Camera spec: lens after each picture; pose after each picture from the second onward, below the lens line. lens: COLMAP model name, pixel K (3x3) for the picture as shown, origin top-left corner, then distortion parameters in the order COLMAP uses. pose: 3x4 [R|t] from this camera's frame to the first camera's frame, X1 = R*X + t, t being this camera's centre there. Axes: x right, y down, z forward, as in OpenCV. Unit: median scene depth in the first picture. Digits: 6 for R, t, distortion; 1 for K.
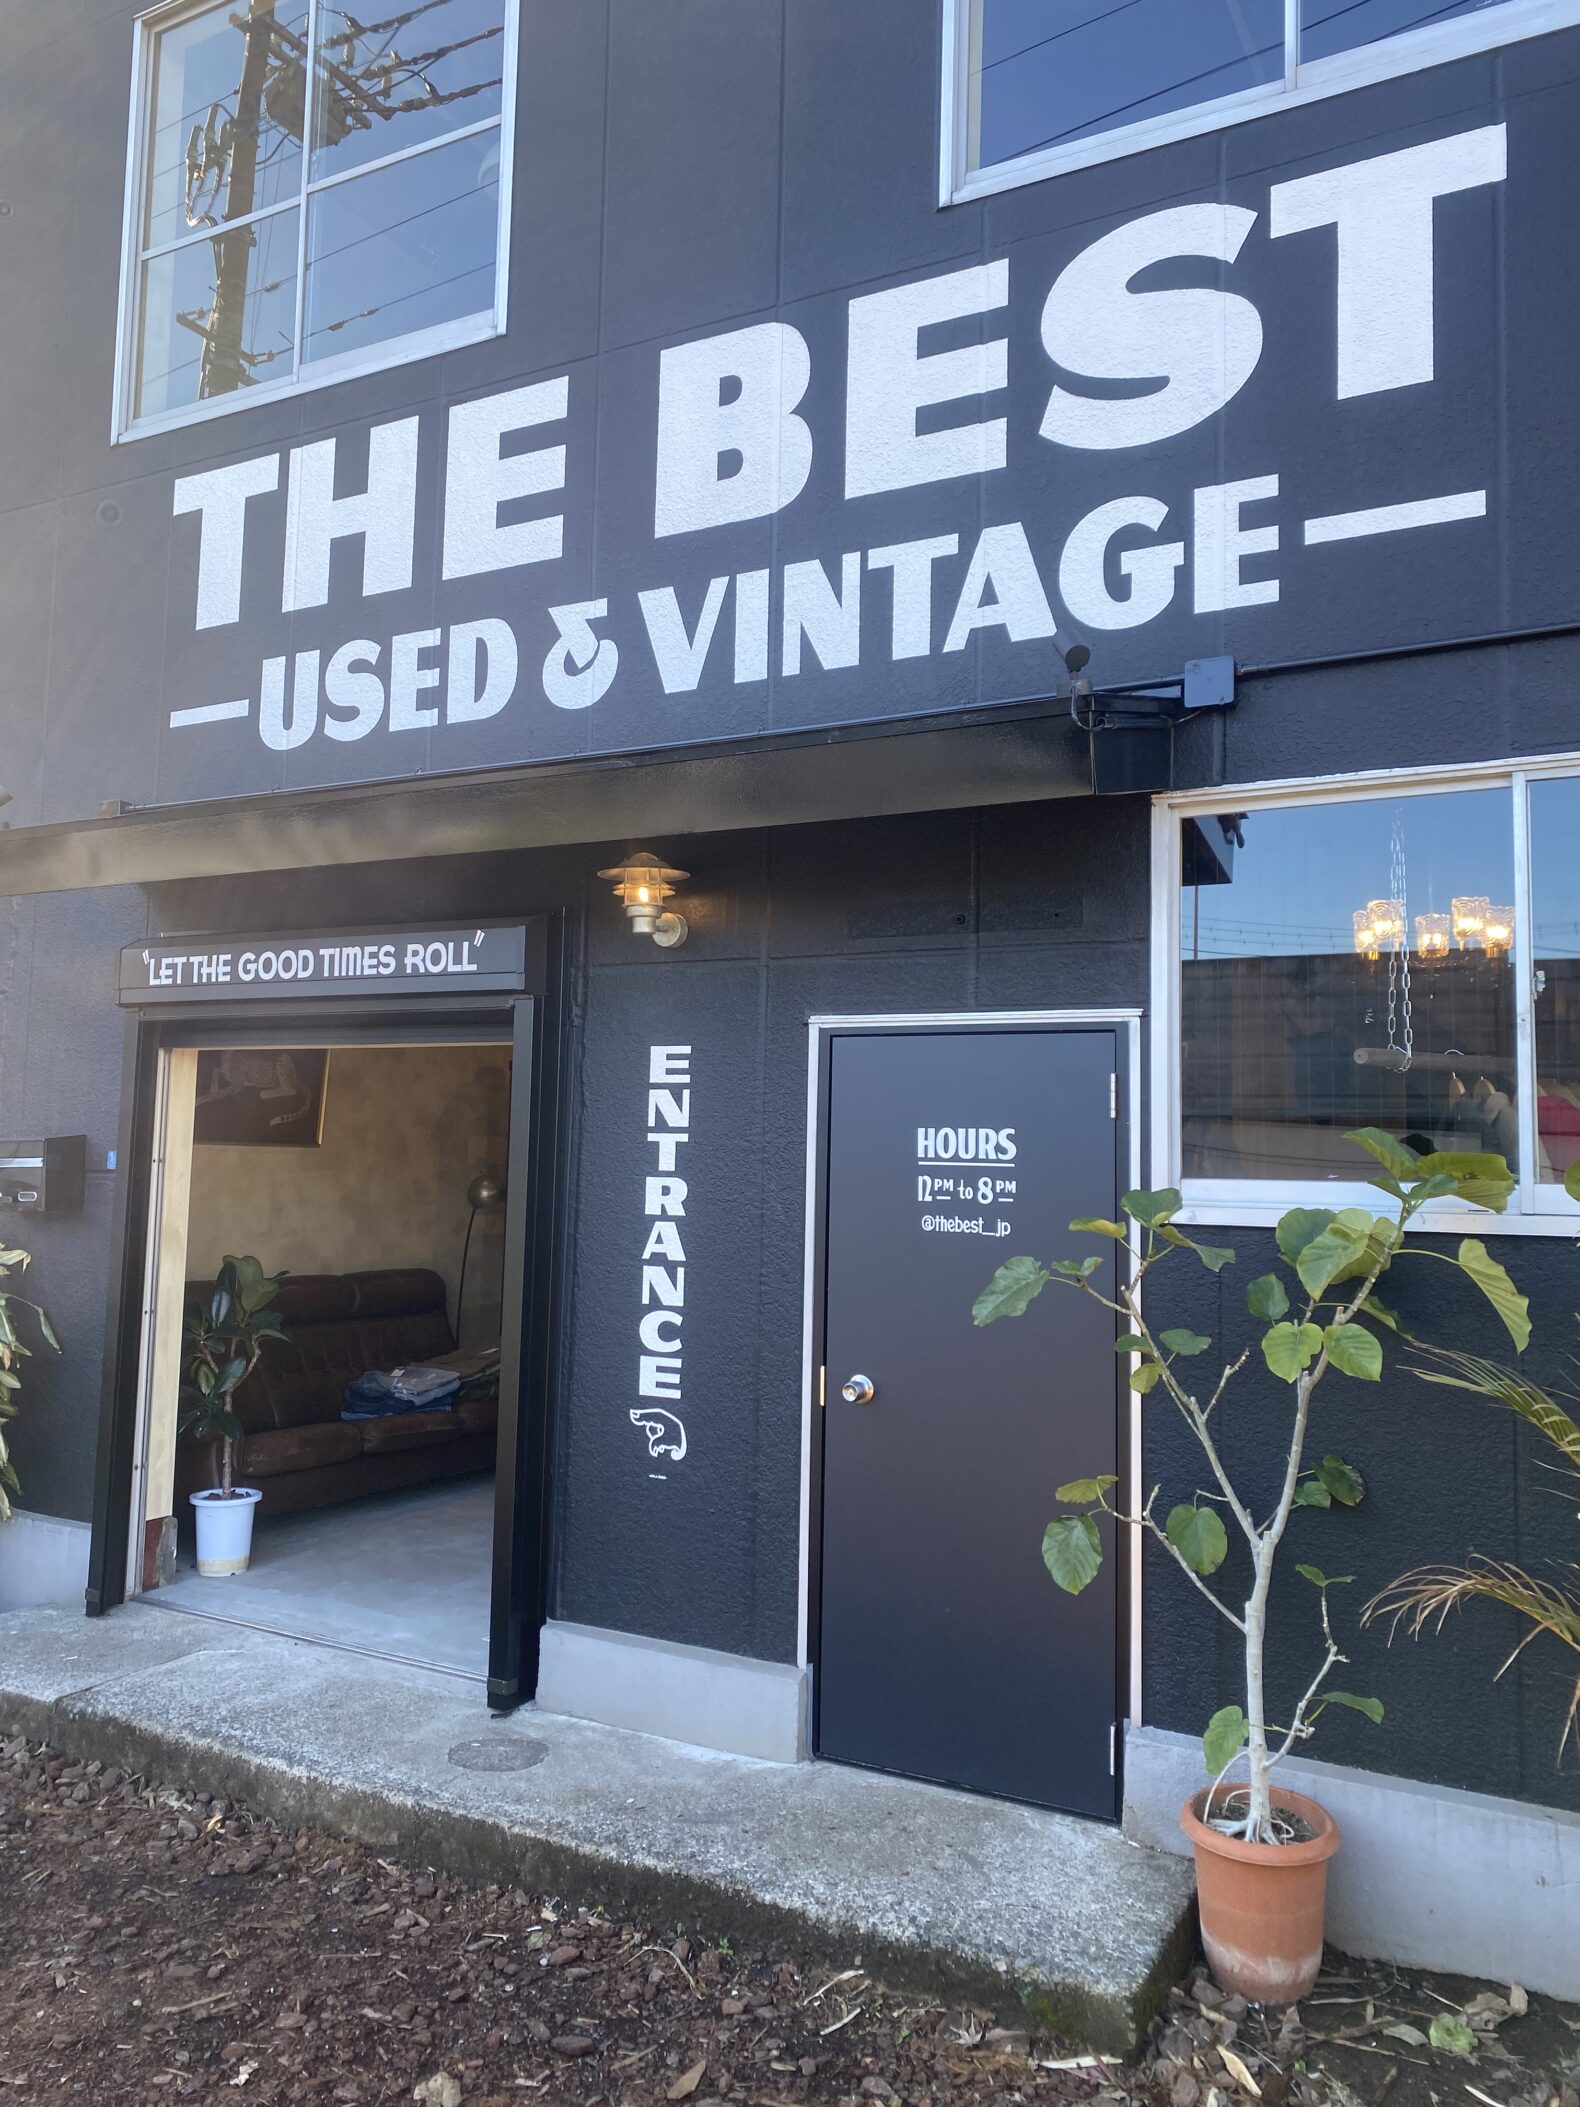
lens RADIAL K [[1593.1, 0, 791.2], [0, 1593.1, 1022.2], [0, 0, 1]] dist [0.049615, -0.052412]
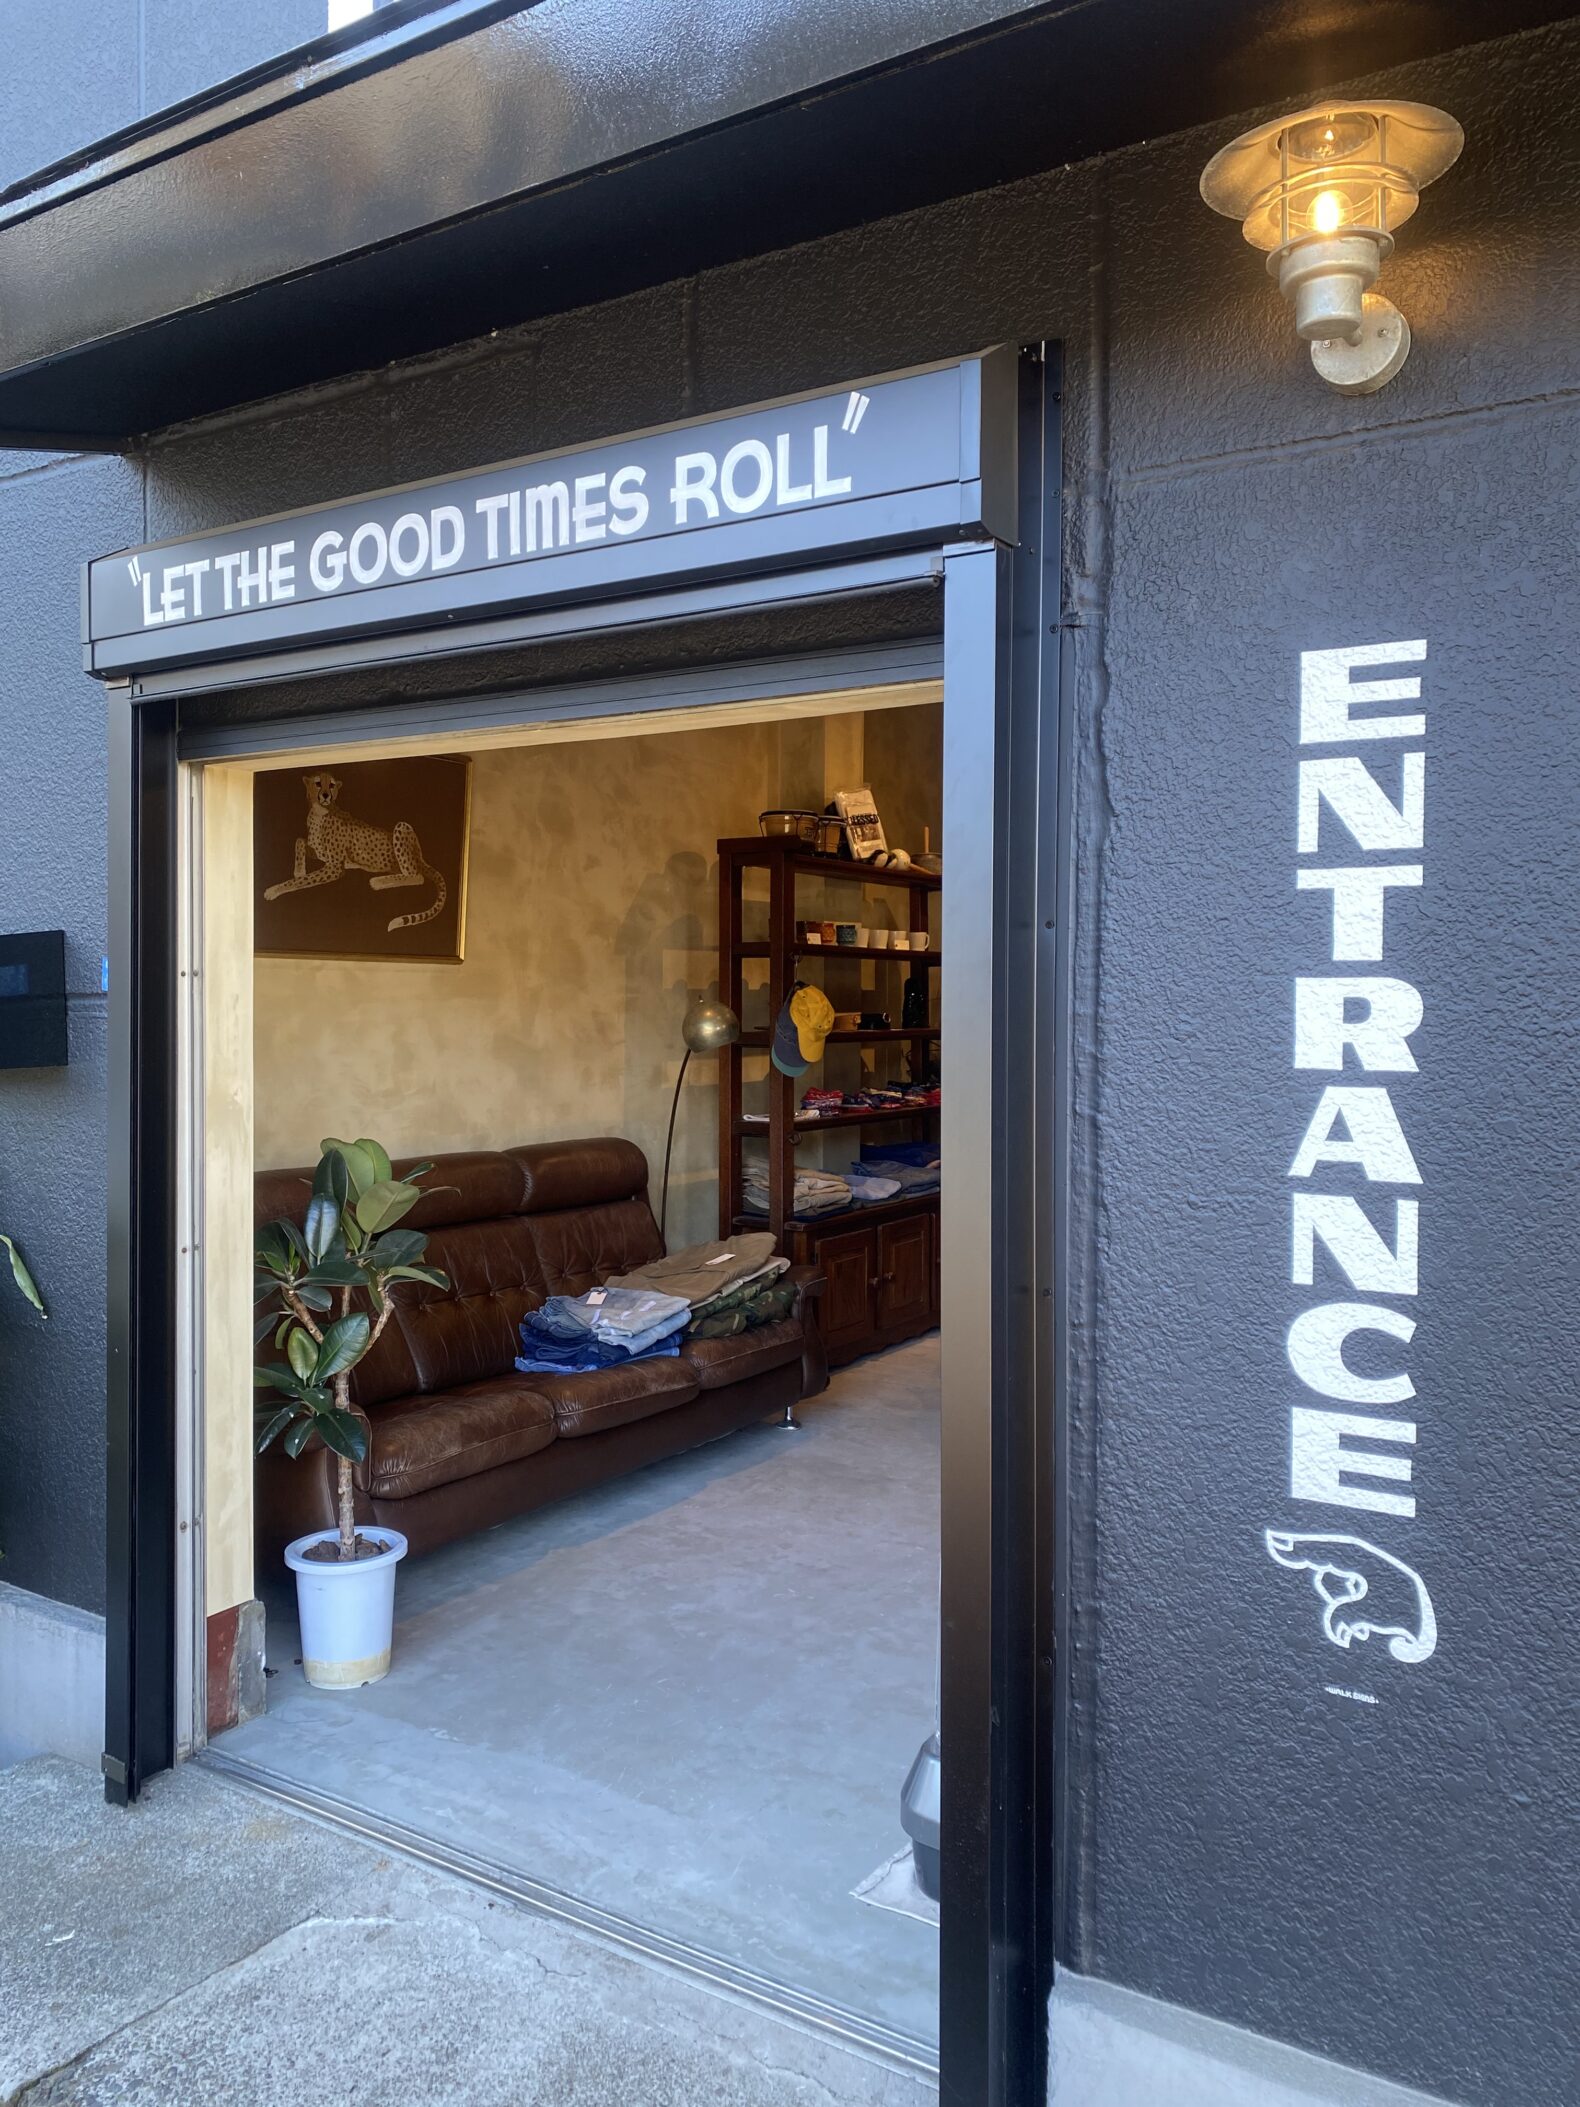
lens RADIAL K [[1593.1, 0, 780.3], [0, 1593.1, 1027.7], [0, 0, 1]] dist [0.049615, -0.052412]
pose [[0.997308, -0.015508, -0.071662, -0.195924], [0.023030, 0.994168, 0.105359, 0.064710], [0.069610, -0.106726, 0.991849, 0.590064]]
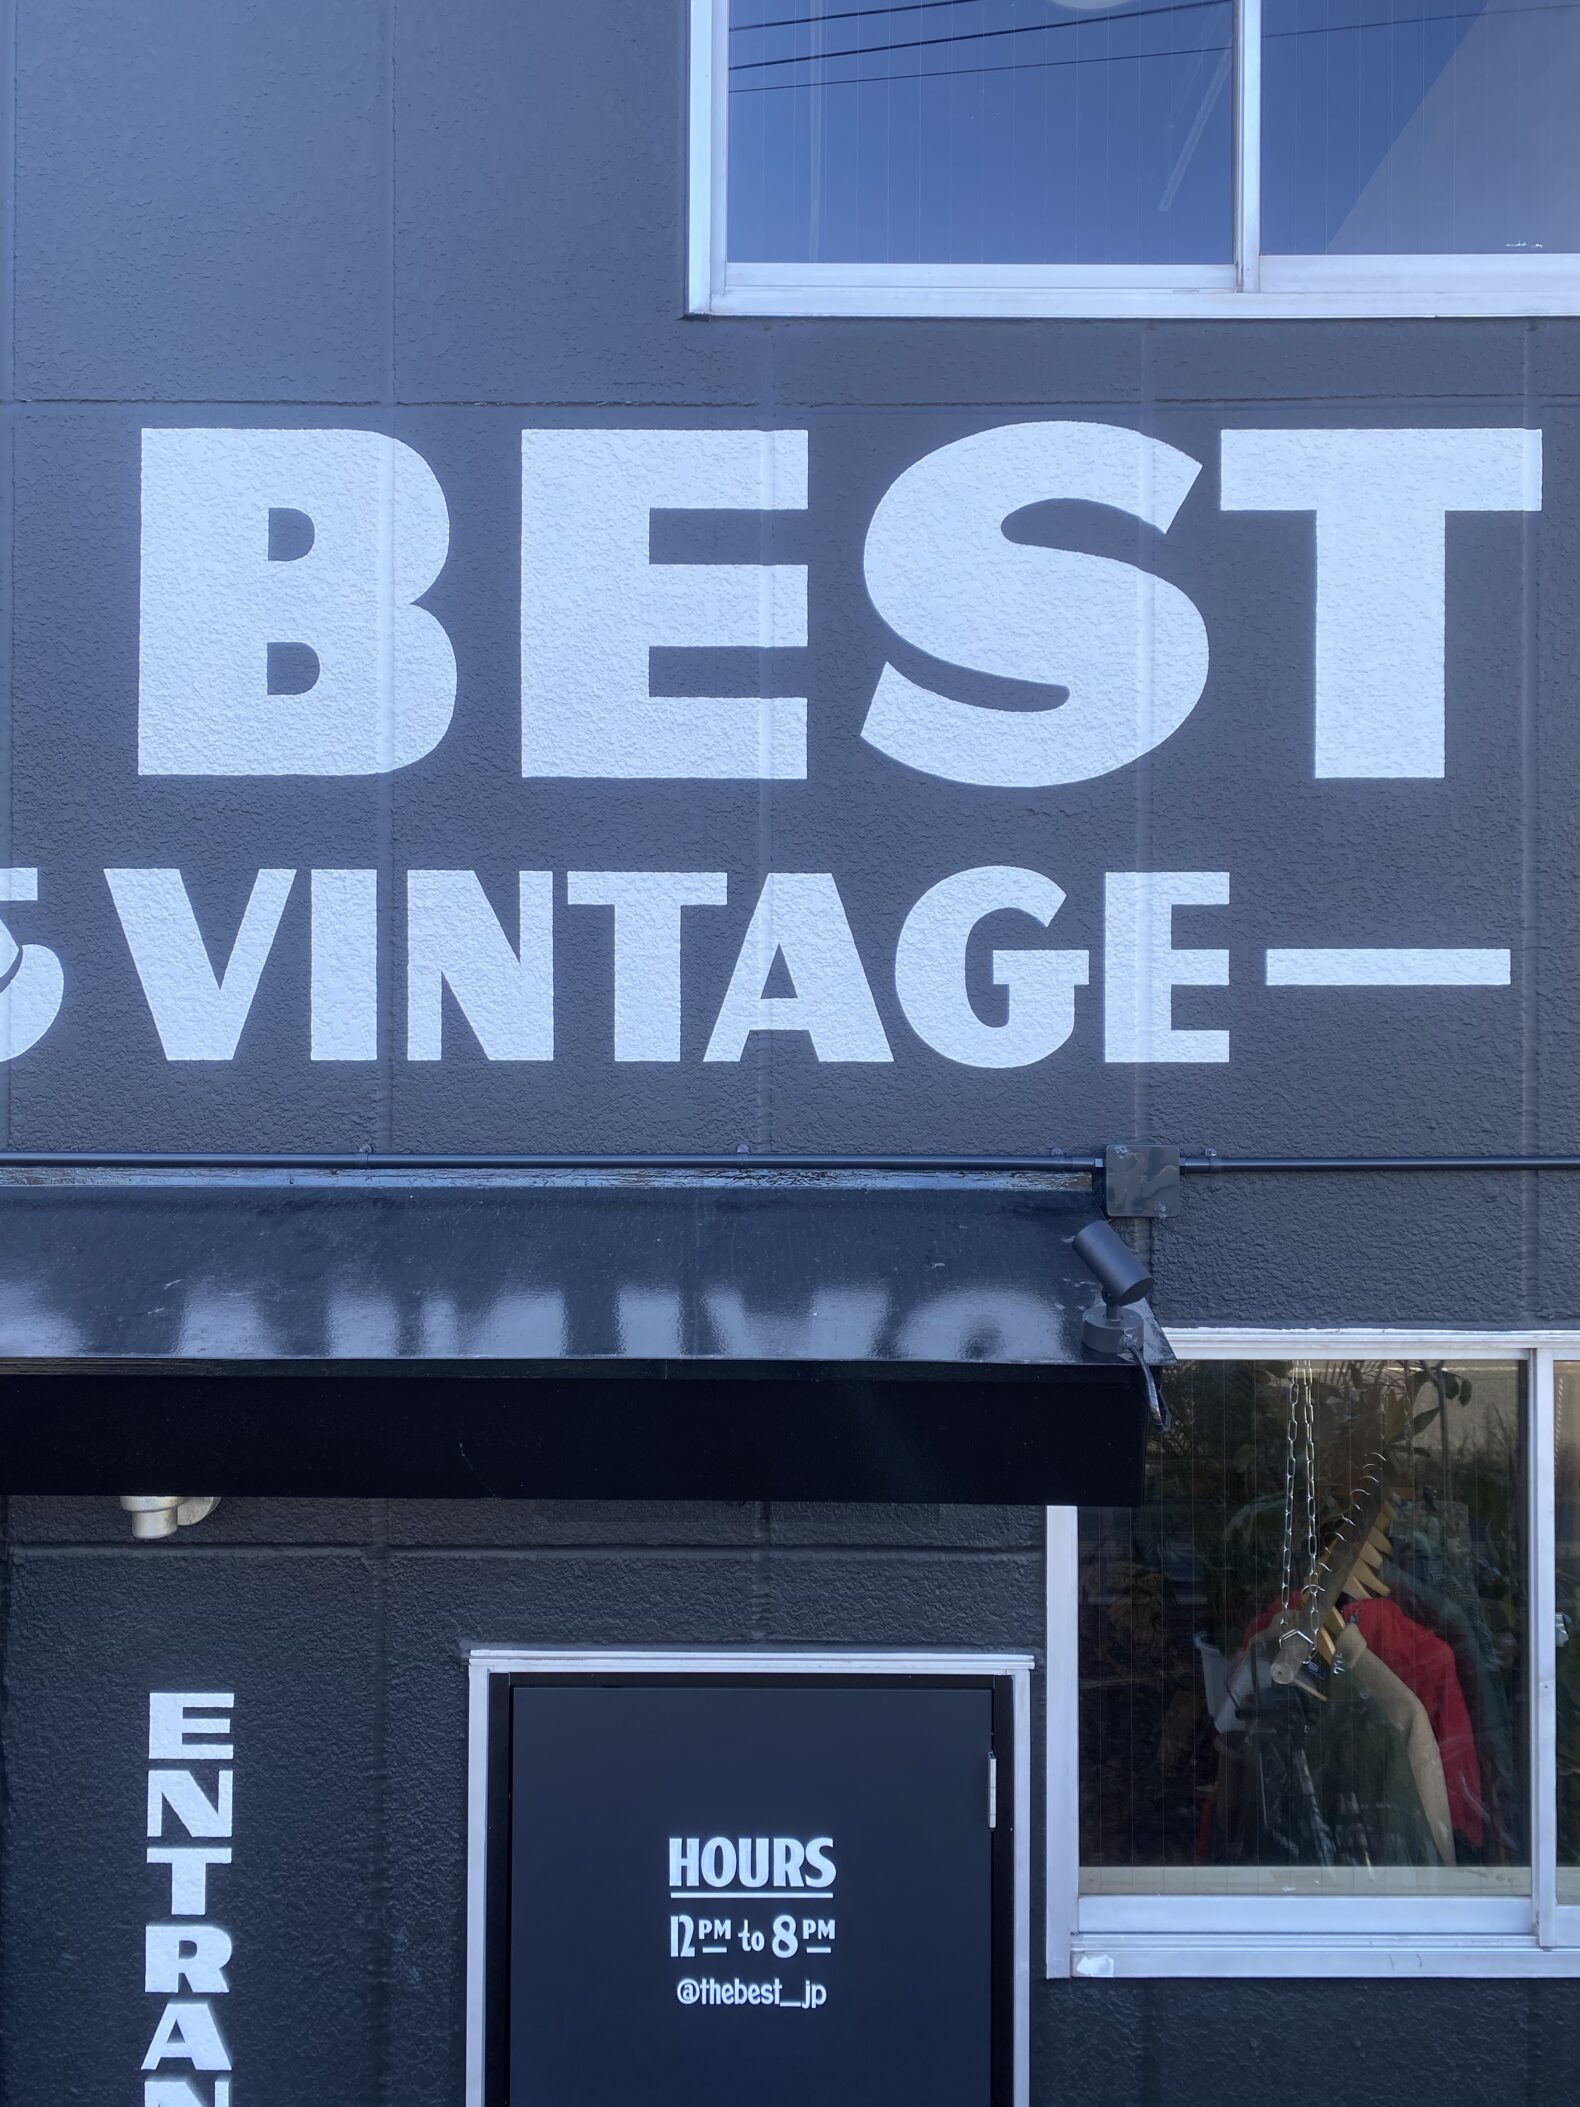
lens RADIAL K [[1593.1, 0, 783.9], [0, 1593.1, 1074.1], [0, 0, 1]] dist [0.049615, -0.052412]
pose [[0.879788, -0.013532, 0.475173, -0.162340], [-0.025913, 0.996743, 0.076362, -0.259468], [-0.474659, -0.079495, 0.876573, 0.415655]]
